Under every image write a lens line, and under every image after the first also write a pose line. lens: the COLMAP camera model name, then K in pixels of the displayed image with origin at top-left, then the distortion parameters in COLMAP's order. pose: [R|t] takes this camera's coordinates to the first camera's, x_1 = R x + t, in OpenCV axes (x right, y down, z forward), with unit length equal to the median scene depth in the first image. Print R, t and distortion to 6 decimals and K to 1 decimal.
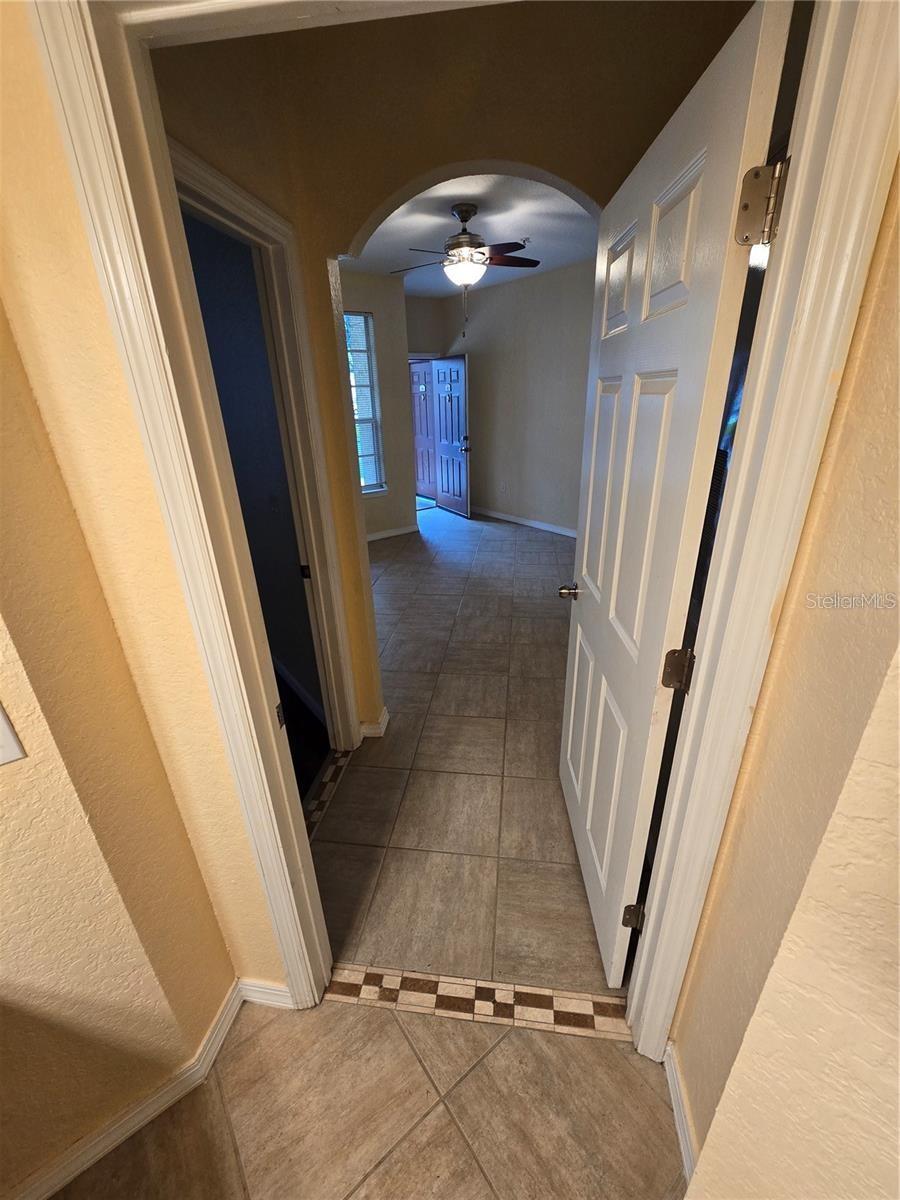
lens RADIAL K [[493.7, 0, 454.7], [0, 493.7, 606.8], [0, 0, 1]] dist [-0.008905, 0.004659]
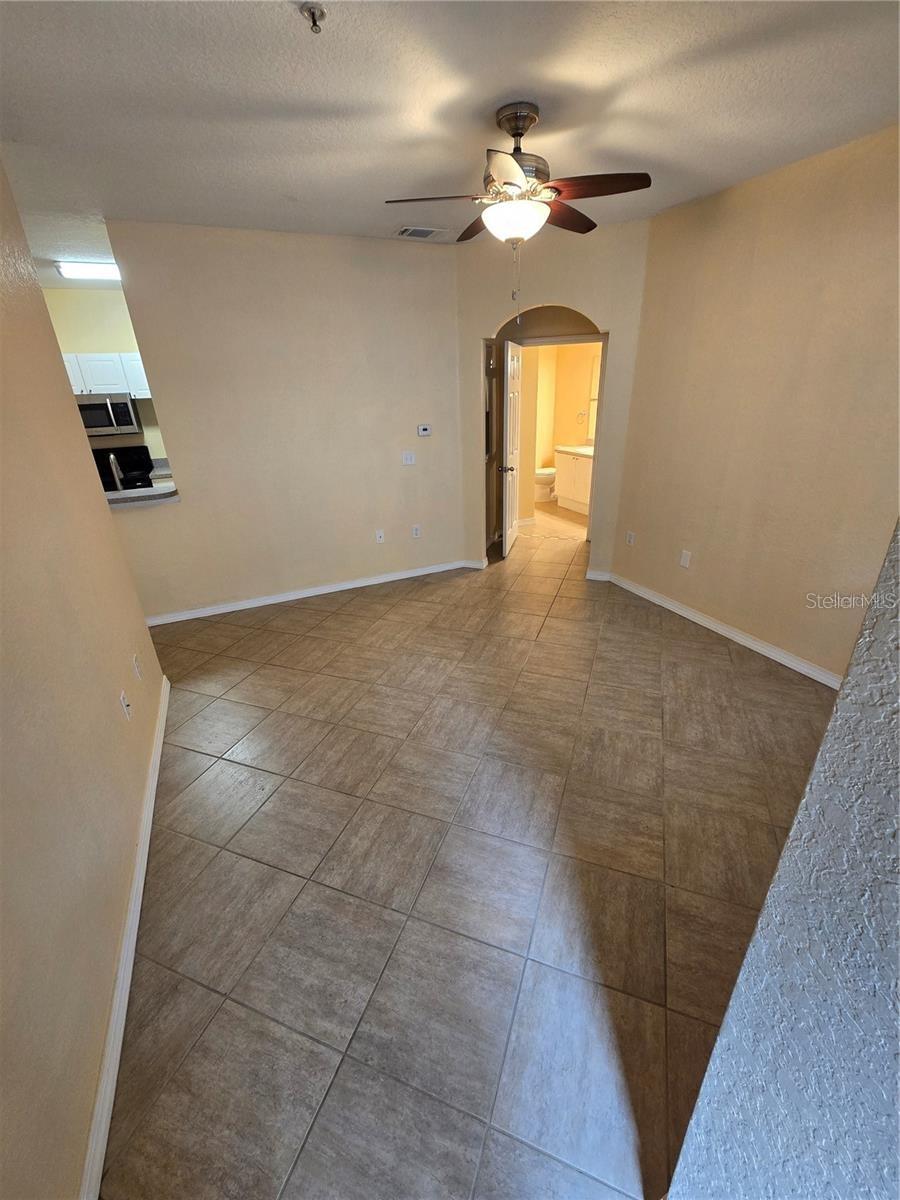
lens RADIAL K [[489.2, 0, 456.8], [0, 489.2, 606.3], [0, 0, 1]] dist [-0.005913, -0.000232]
pose [[-0.973189, -0.040920, 0.226339, -0.068404], [0.140705, 0.672526, 0.726575, -0.839571], [-0.181950, 0.738941, -0.648737, 1.843632]]
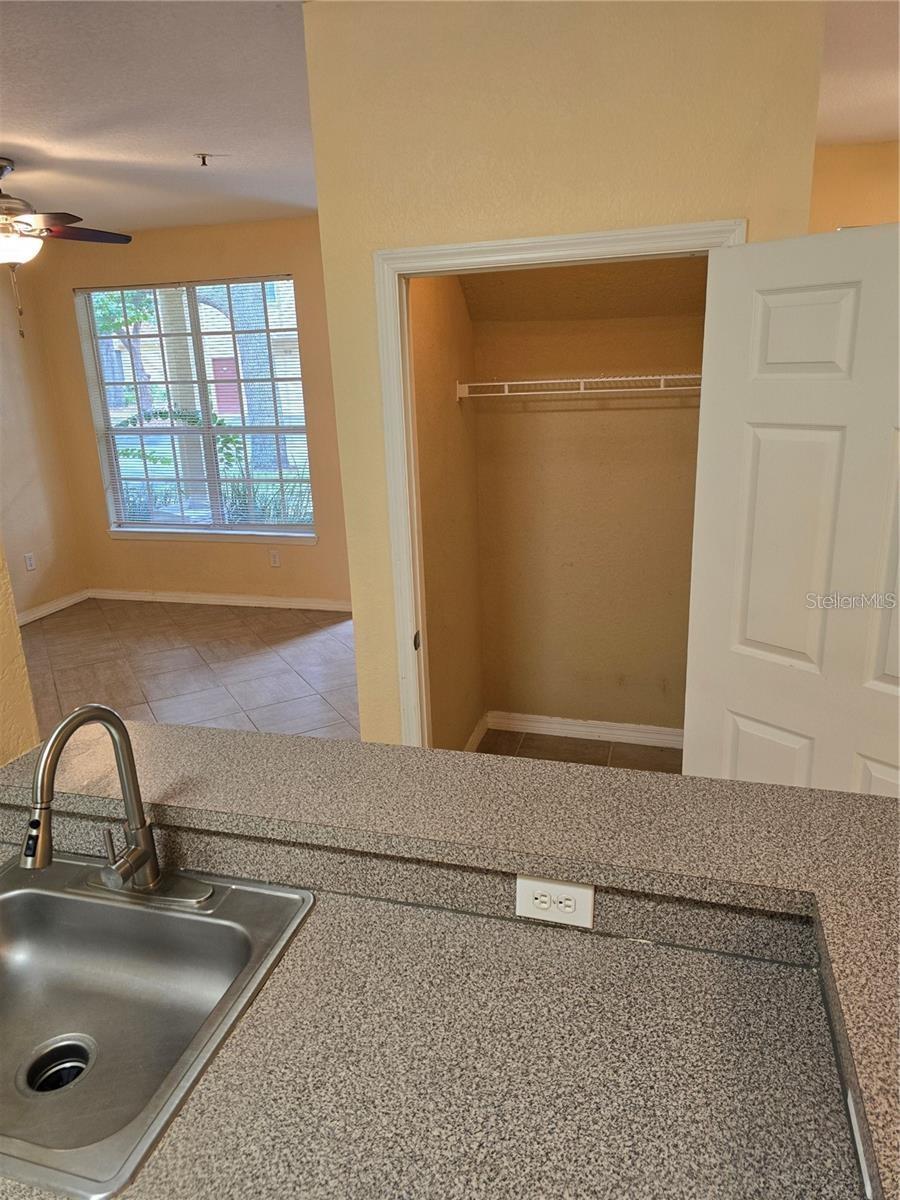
lens RADIAL K [[790.9, 0, 447.6], [0, 790.9, 576.4], [0, 0, 1]] dist [-0.002904, -0.000354]
pose [[0.598611, 0.211257, -0.772681, 1.322940], [-0.302360, 0.952832, 0.026267, -0.472608], [0.741784, 0.217904, 0.634251, 0.890371]]
